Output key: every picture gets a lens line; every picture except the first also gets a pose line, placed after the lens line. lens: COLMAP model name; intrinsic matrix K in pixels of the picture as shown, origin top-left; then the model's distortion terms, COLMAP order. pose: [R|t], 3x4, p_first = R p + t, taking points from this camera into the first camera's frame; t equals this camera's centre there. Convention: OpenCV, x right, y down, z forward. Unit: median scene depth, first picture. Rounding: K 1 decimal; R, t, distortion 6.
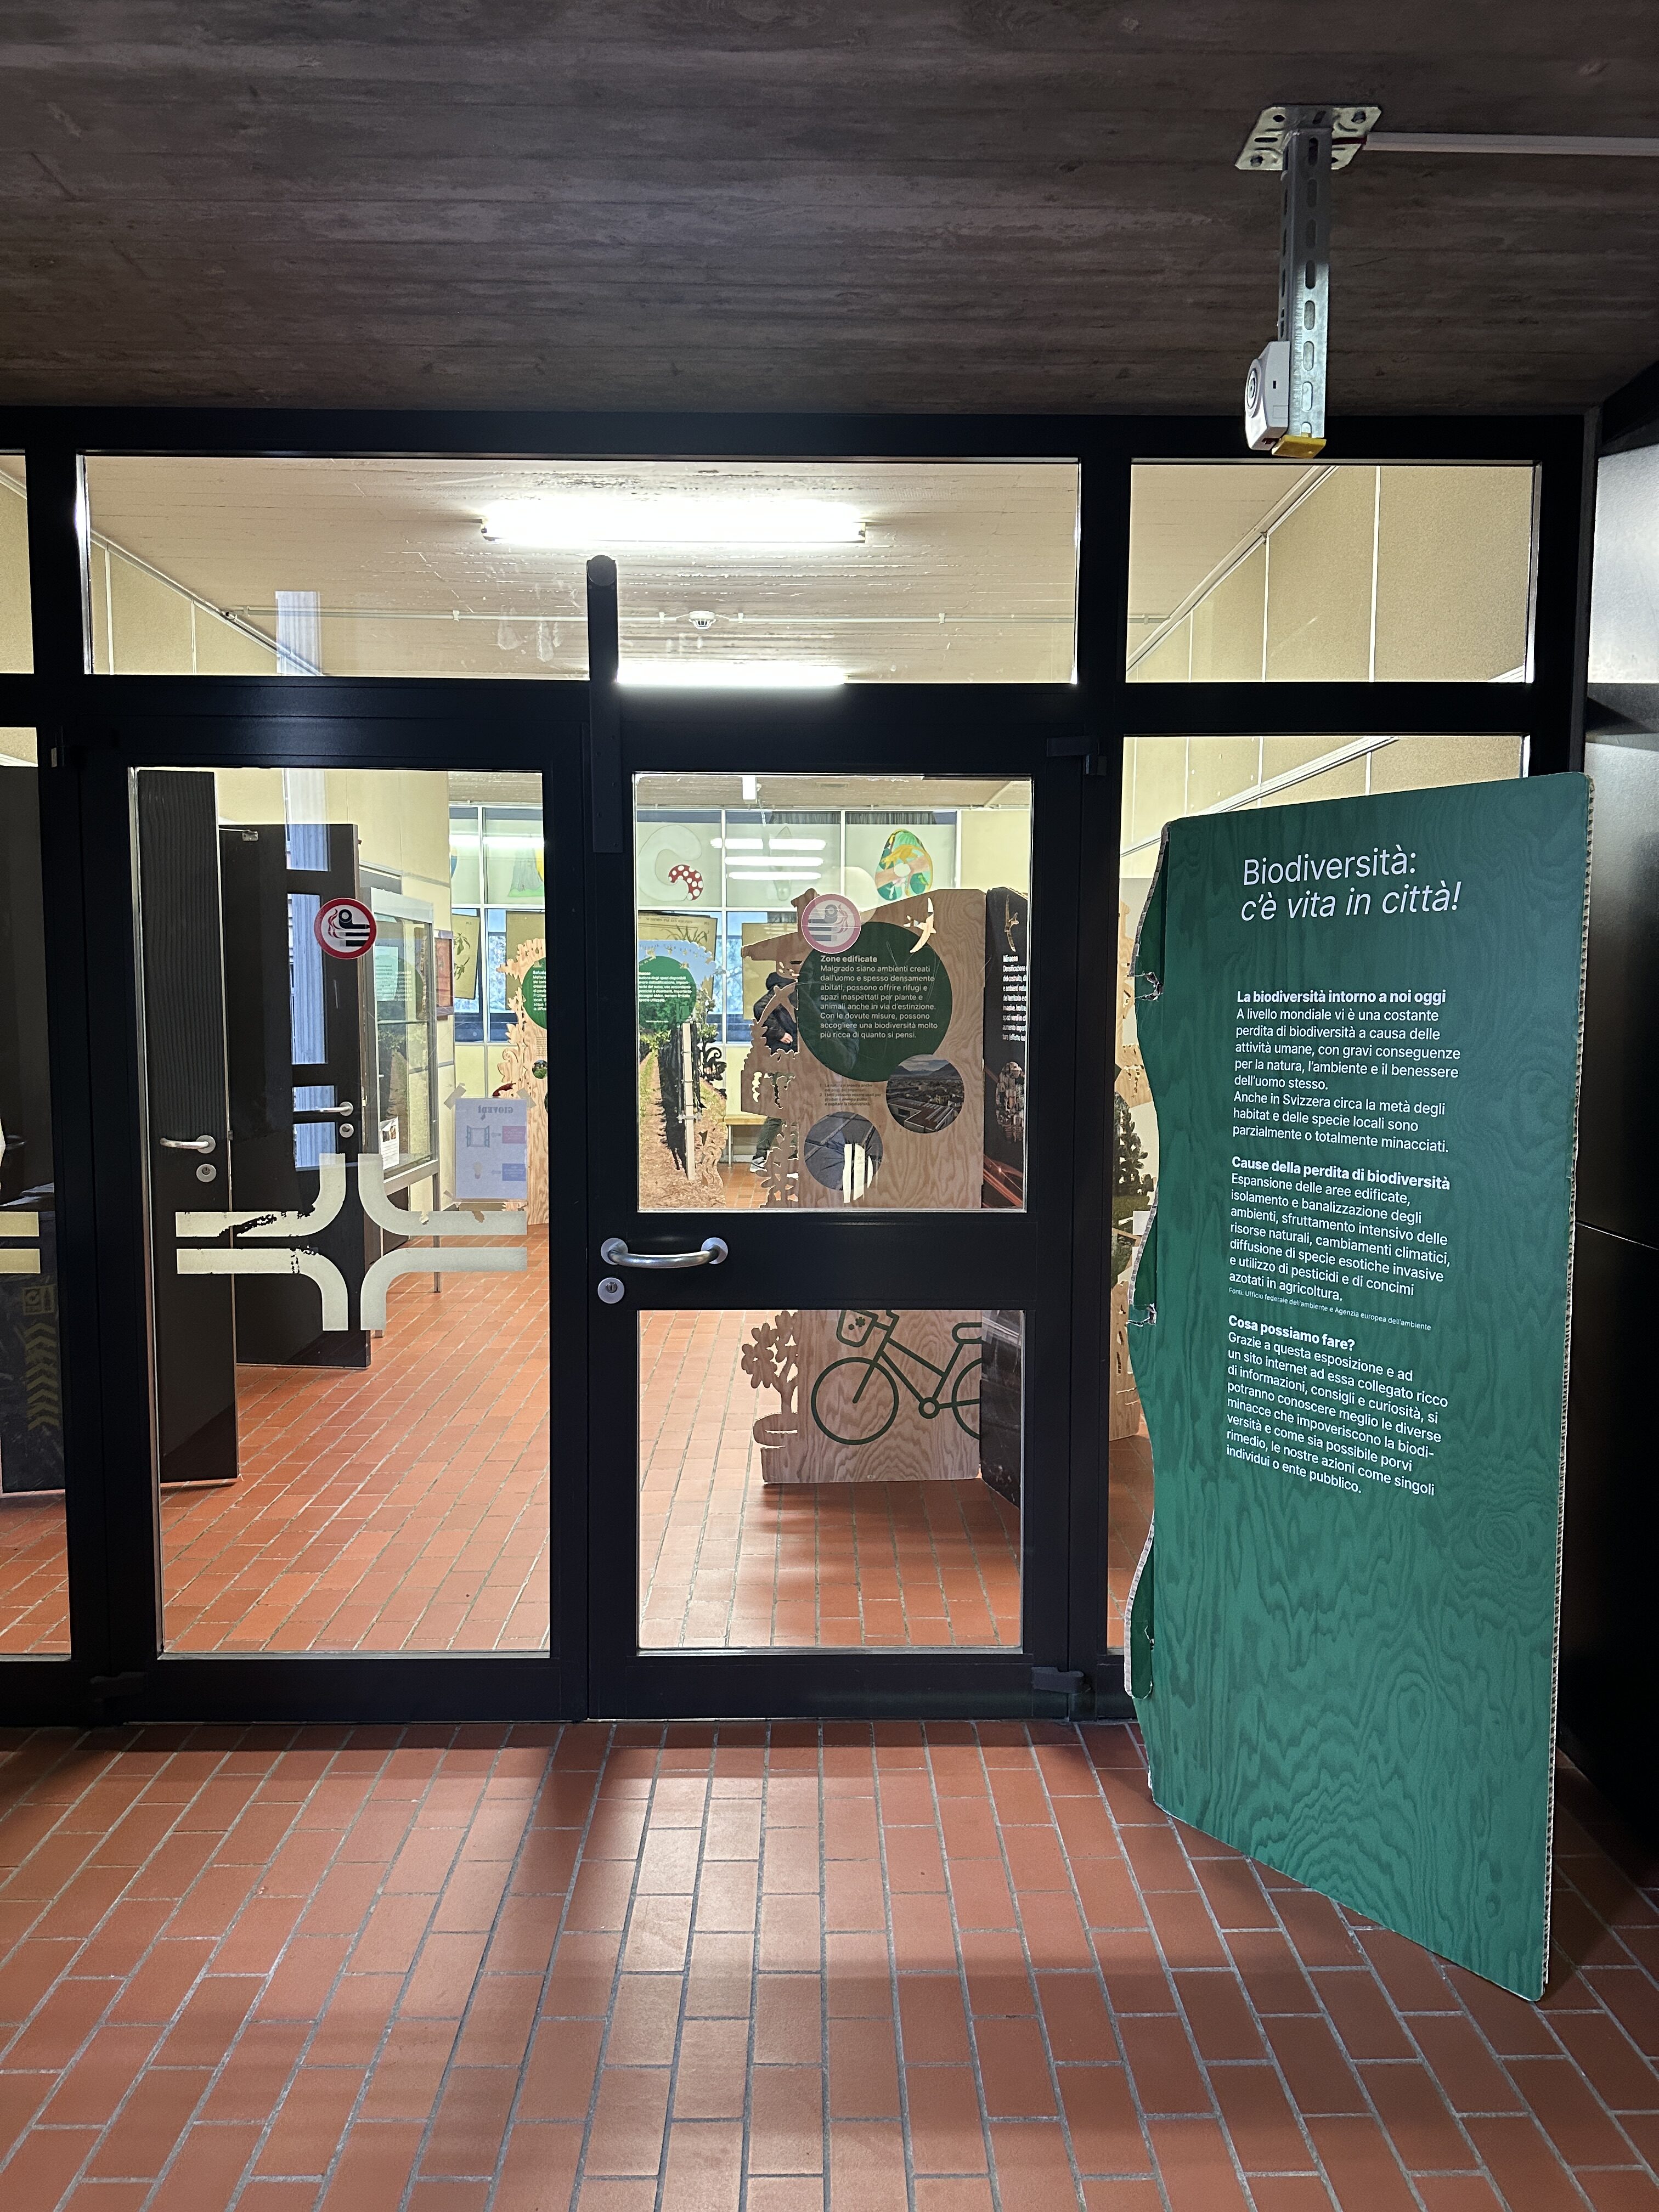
lens RADIAL K [[1537.3, 0, 829.5], [0, 1537.3, 1106.0], [0, 0, 1]] dist [0.113617, -0.159512]
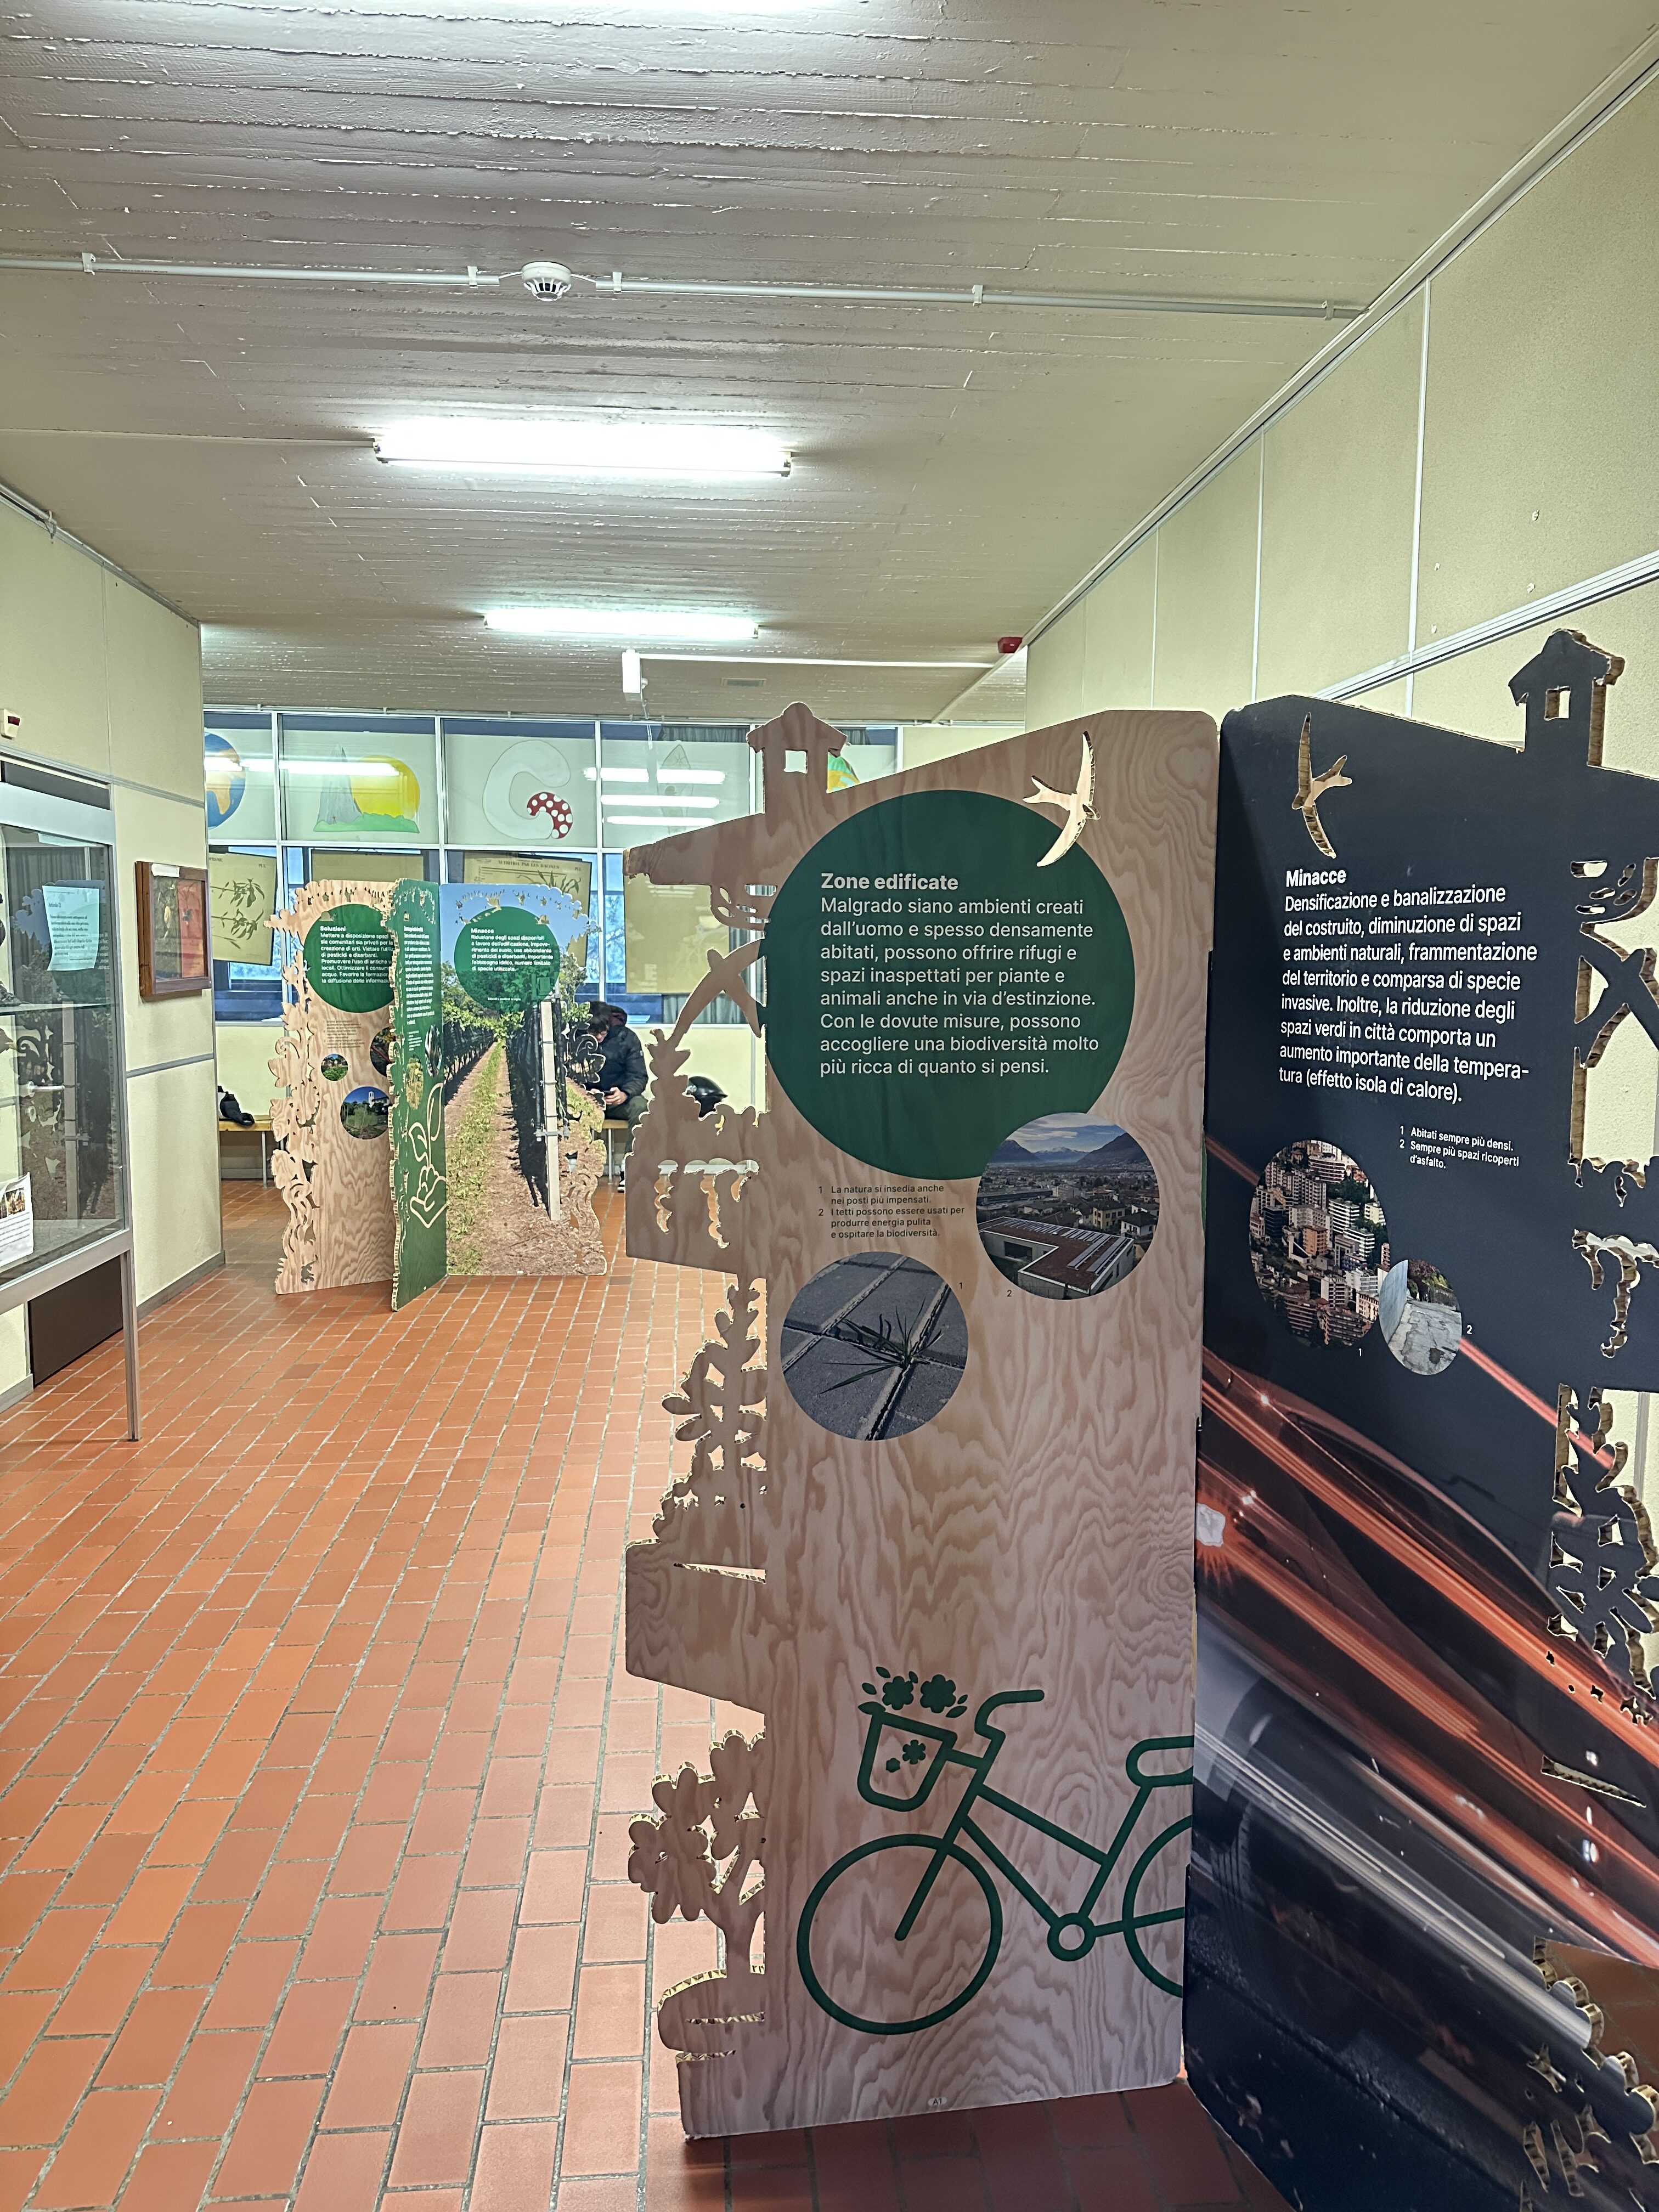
lens RADIAL K [[1537.3, 0, 829.5], [0, 1537.3, 1106.0], [0, 0, 1]] dist [0.113617, -0.159512]
pose [[0.997166, -0.005187, 0.075056, -0.033808], [0.003504, 0.999740, 0.022537, -0.044667], [-0.075153, -0.022210, 0.996925, 0.582560]]
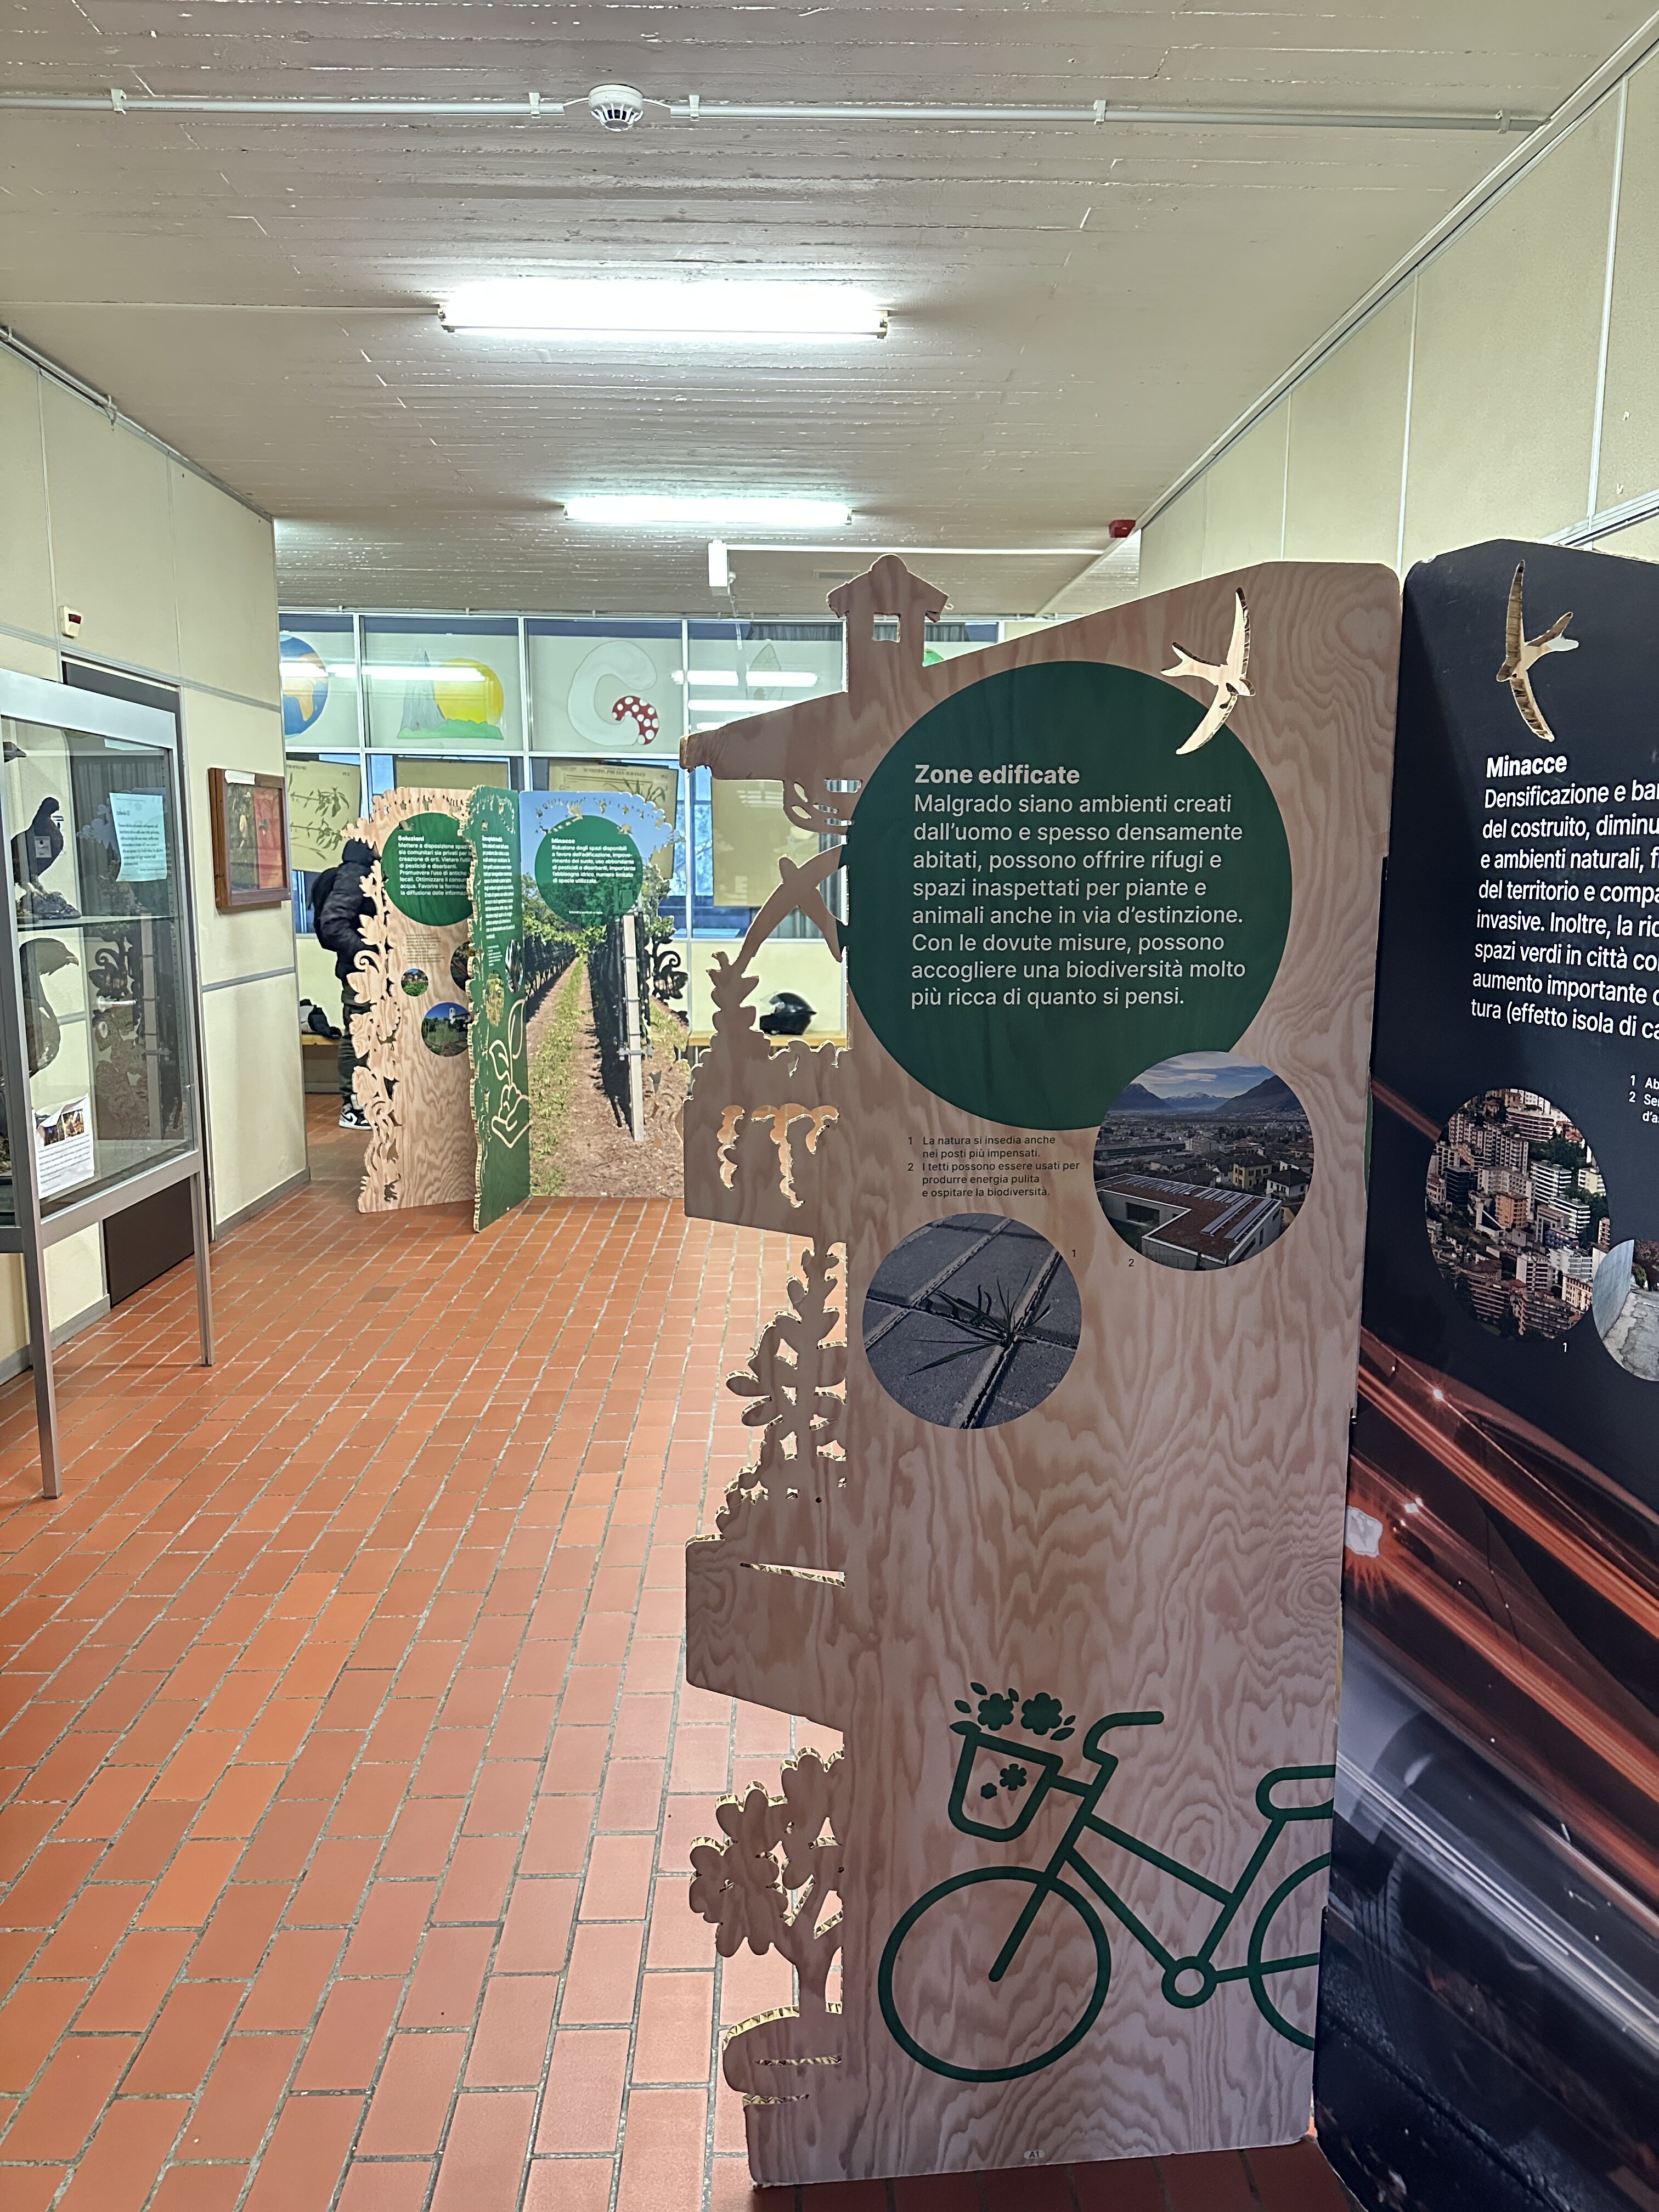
lens RADIAL K [[1544.5, 0, 829.5], [0, 1544.5, 1106.0], [0, 0, 1]] dist [0.093142, -0.121452]
pose [[0.999886, -0.000360, 0.015082, -0.029372], [-0.000820, 0.996943, 0.078122, -0.048417], [-0.015064, -0.078126, 0.996830, 0.640324]]
